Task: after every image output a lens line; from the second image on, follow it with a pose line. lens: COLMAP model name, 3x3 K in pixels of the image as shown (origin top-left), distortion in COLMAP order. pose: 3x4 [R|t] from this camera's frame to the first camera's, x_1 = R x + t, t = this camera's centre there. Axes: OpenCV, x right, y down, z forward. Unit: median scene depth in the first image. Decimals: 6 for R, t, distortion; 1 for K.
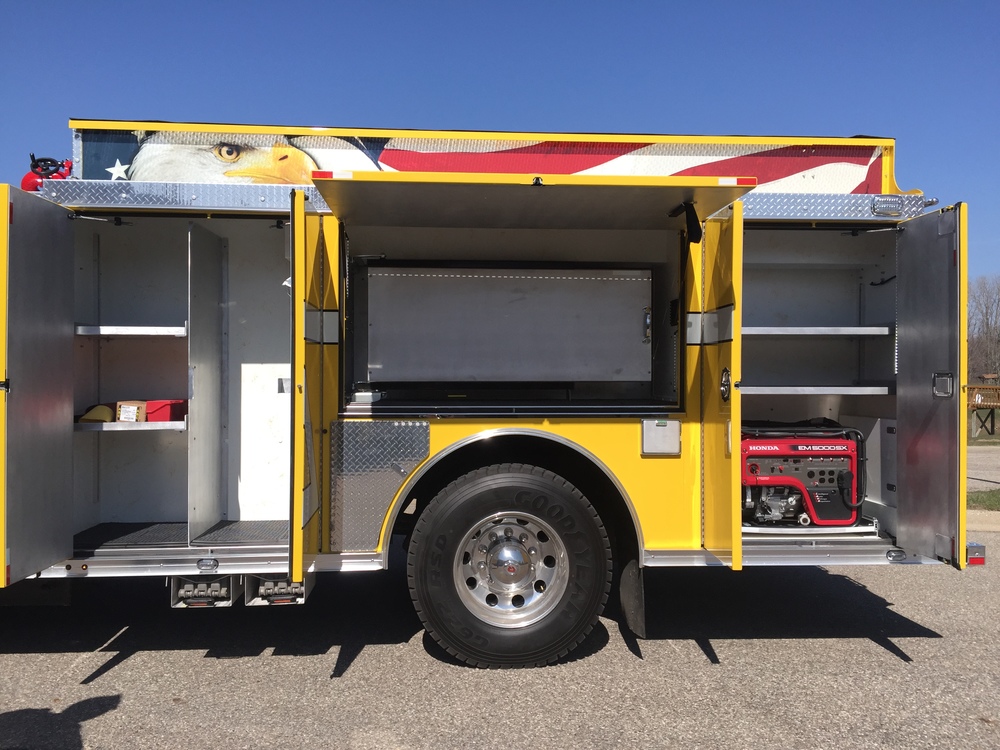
lens RADIAL K [[855.9, 0, 495.1], [0, 855.9, 377.2], [0, 0, 1]] dist [0.074919, -0.087170]
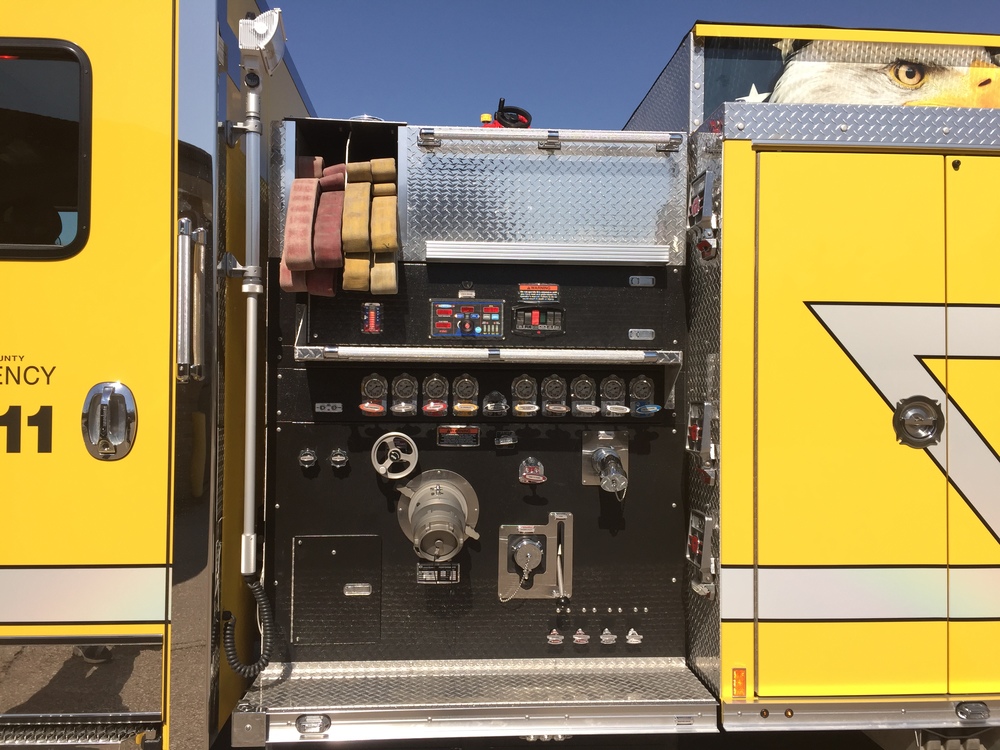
lens RADIAL K [[855.9, 0, 504.1], [0, 855.9, 372.6], [0, 0, 1]] dist [0.074919, -0.087170]
pose [[0.999986, 0.005318, -0.000205, -0.621703], [-0.005322, 0.999548, -0.029591, -0.007432], [0.000047, 0.029592, 0.999562, 0.334688]]
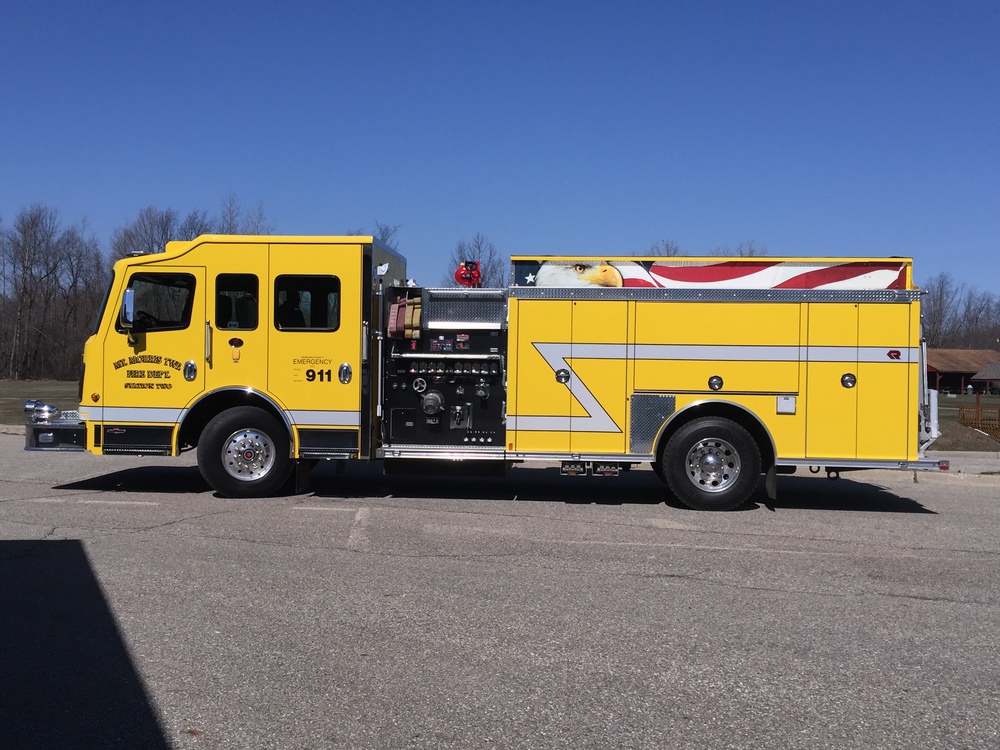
lens RADIAL K [[1040.0, 0, 496.1], [0, 1040.0, 375.8], [0, 0, 1]] dist [0.072294, 0.000000]
pose [[0.990746, 0.014194, -0.134982, -0.162094], [-0.014347, 0.999897, -0.000160, 0.008773], [0.134966, 0.002095, 0.990848, -1.588670]]
